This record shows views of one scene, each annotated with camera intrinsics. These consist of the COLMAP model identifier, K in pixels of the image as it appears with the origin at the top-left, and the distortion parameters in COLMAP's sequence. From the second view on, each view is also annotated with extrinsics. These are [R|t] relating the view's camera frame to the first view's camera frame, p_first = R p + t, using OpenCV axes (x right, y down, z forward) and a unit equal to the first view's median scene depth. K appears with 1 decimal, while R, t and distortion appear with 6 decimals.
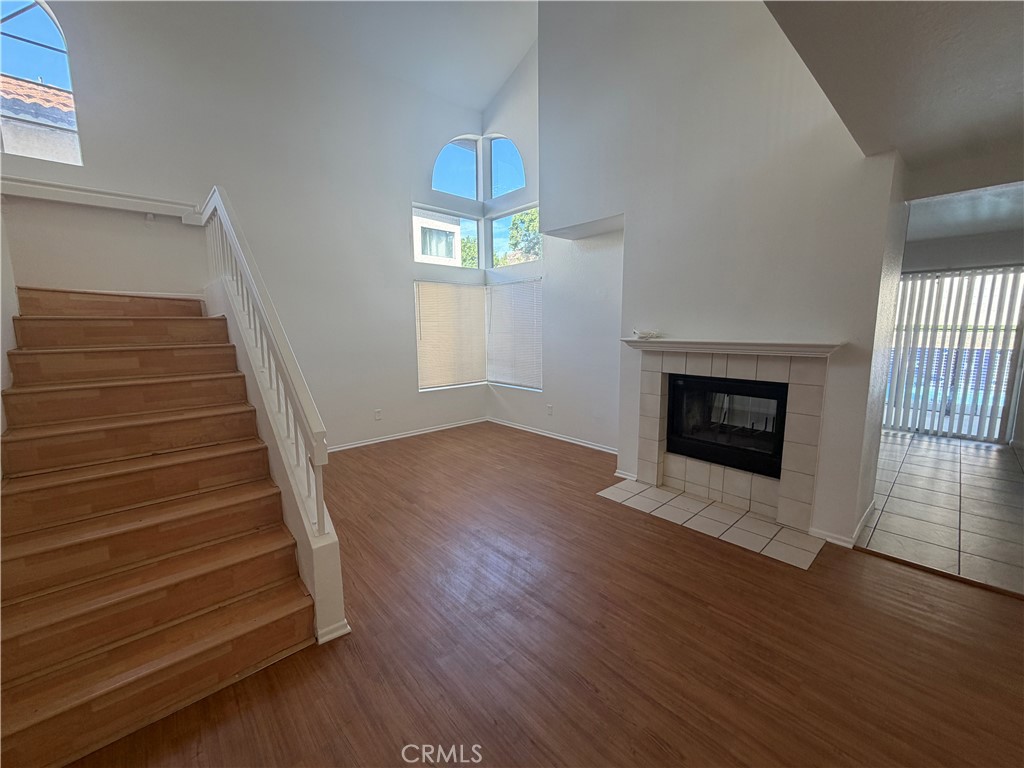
lens RADIAL K [[408.3, 0, 509.3], [0, 408.3, 384.8], [0, 0, 1]] dist [0.000261, -0.000163]
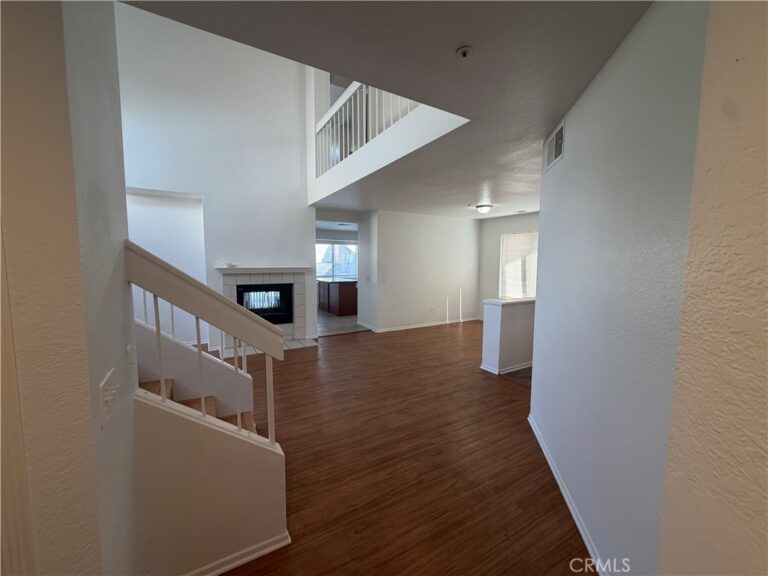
lens RADIAL K [[306.2, 0, 382.0], [0, 306.2, 288.6], [0, 0, 1]] dist [0.000261, -0.000163]
pose [[0.199769, -0.078425, 0.976700, -0.824532], [0.130769, 0.990009, 0.052746, 0.001439], [-0.971078, 0.117185, 0.208029, 0.053545]]
